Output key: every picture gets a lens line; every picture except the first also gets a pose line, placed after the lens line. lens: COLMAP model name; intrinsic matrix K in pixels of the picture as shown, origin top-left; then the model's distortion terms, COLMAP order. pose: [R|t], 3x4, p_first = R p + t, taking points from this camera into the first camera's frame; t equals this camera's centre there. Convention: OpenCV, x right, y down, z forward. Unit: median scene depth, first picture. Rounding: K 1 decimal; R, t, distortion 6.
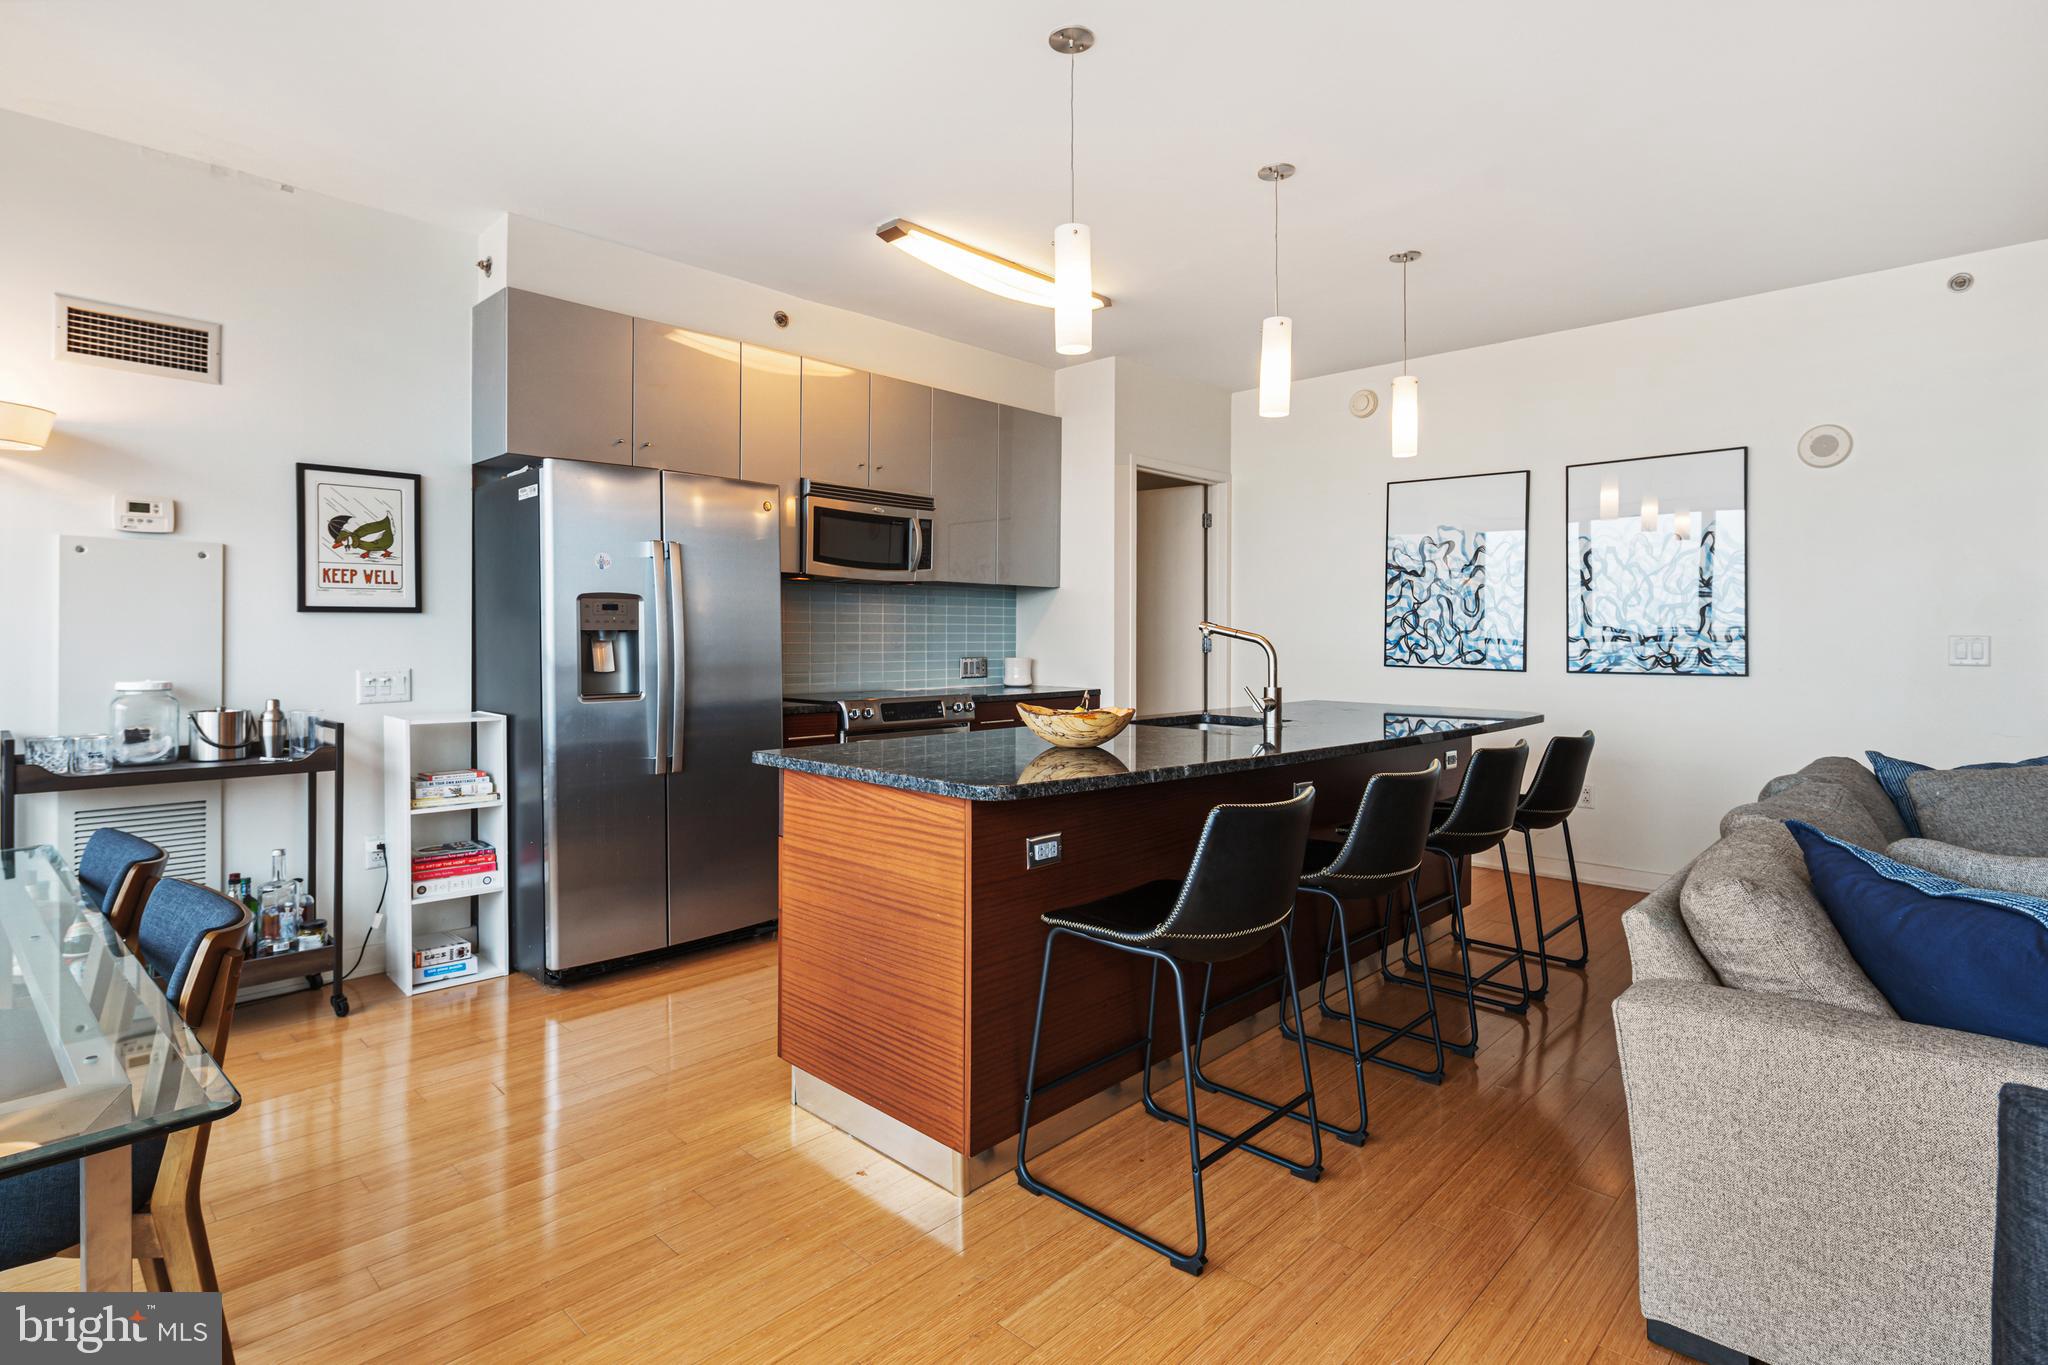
lens RADIAL K [[999.9, 0, 1018.5], [0, 999.9, 568.0], [0, 0, 1]] dist [-0.000955, -0.000277]
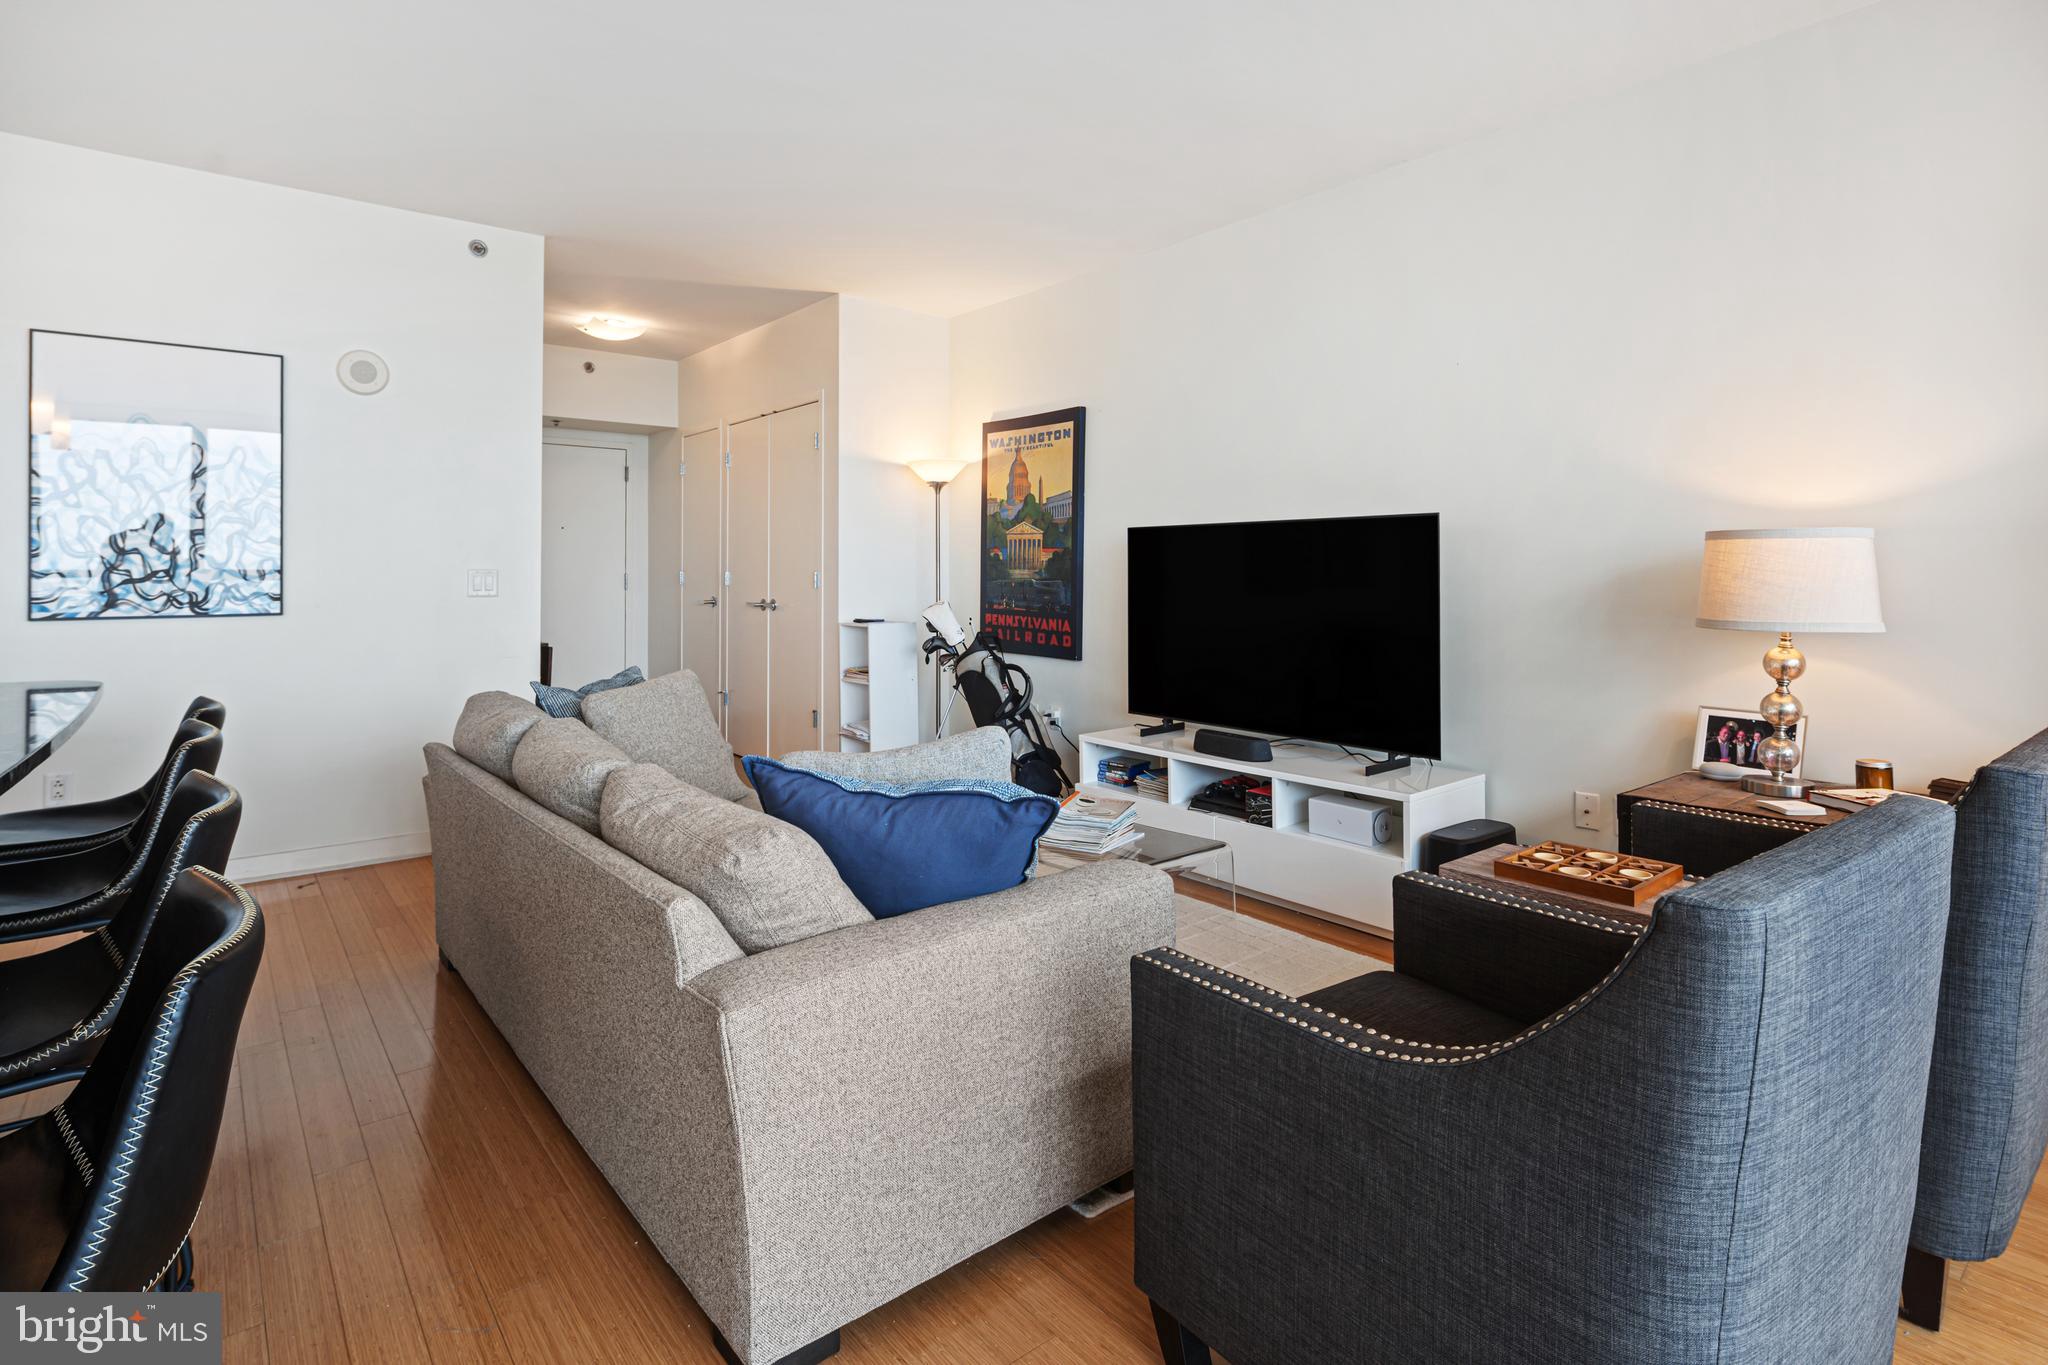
lens RADIAL K [[999.9, 0, 1018.5], [0, 999.9, 568.0], [0, 0, 1]] dist [-0.000955, -0.000277]
pose [[0.129190, 0.003521, 0.991614, -0.116047], [-0.069447, 0.997570, 0.005506, 0.029604], [-0.989185, -0.069576, 0.129121, 0.428141]]
